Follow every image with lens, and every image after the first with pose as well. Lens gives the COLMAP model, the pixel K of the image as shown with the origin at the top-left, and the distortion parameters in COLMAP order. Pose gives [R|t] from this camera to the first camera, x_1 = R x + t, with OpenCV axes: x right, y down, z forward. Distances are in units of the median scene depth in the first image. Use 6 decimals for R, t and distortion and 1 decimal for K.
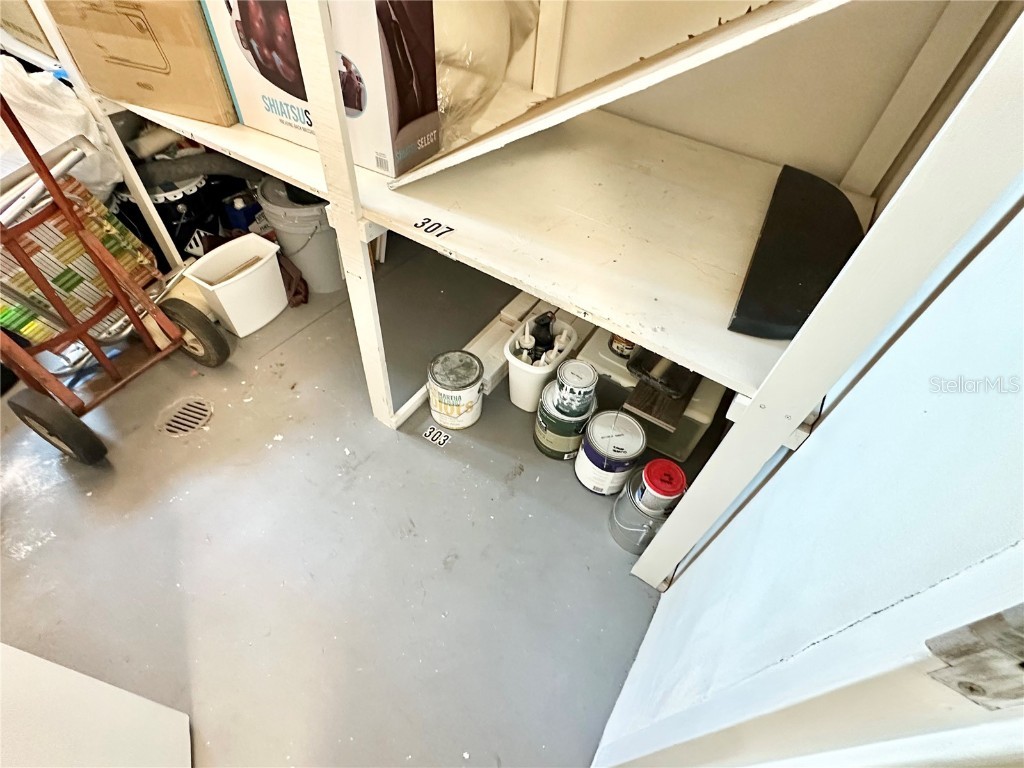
lens RADIAL K [[487.6, 0, 506.2], [0, 487.6, 387.7], [0, 0, 1]] dist [-0.005904, -0.000514]
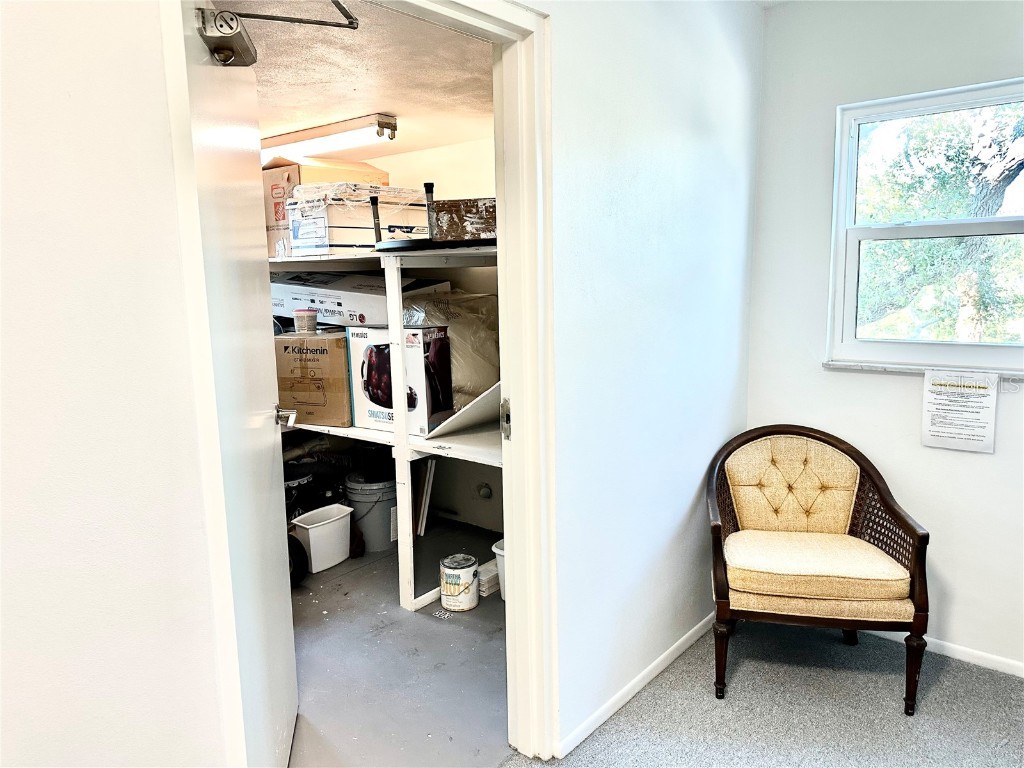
lens RADIAL K [[723.2, 0, 515.7], [0, 723.2, 383.4], [0, 0, 1]] dist [0.011335, 0.000763]
pose [[0.988928, -0.069144, -0.131306, 0.389049], [-0.033150, 0.759531, -0.649626, 0.965198], [0.144648, 0.646786, 0.748829, -0.953376]]
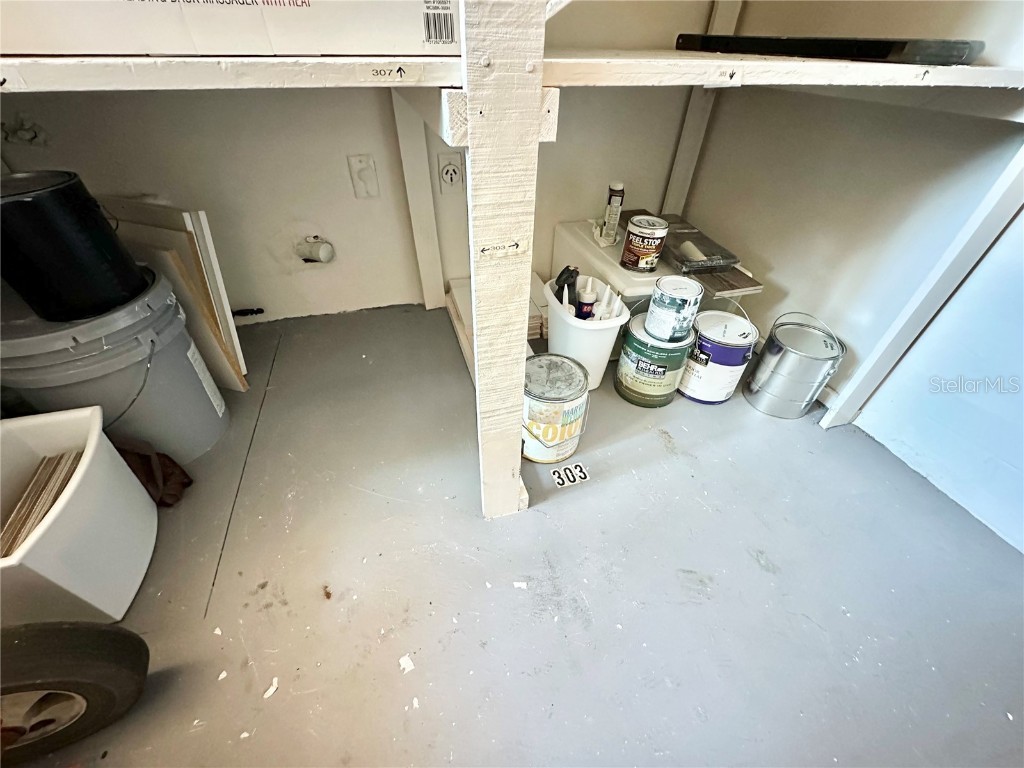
lens RADIAL K [[410.7, 0, 511.2], [0, 410.7, 388.0], [0, 0, 1]] dist [-0.003374, -0.000098]
pose [[0.643564, -0.539452, 0.542971, -0.477104], [0.592218, 0.800365, 0.093242, -0.114537], [-0.484874, 0.261550, 0.834559, 0.527476]]
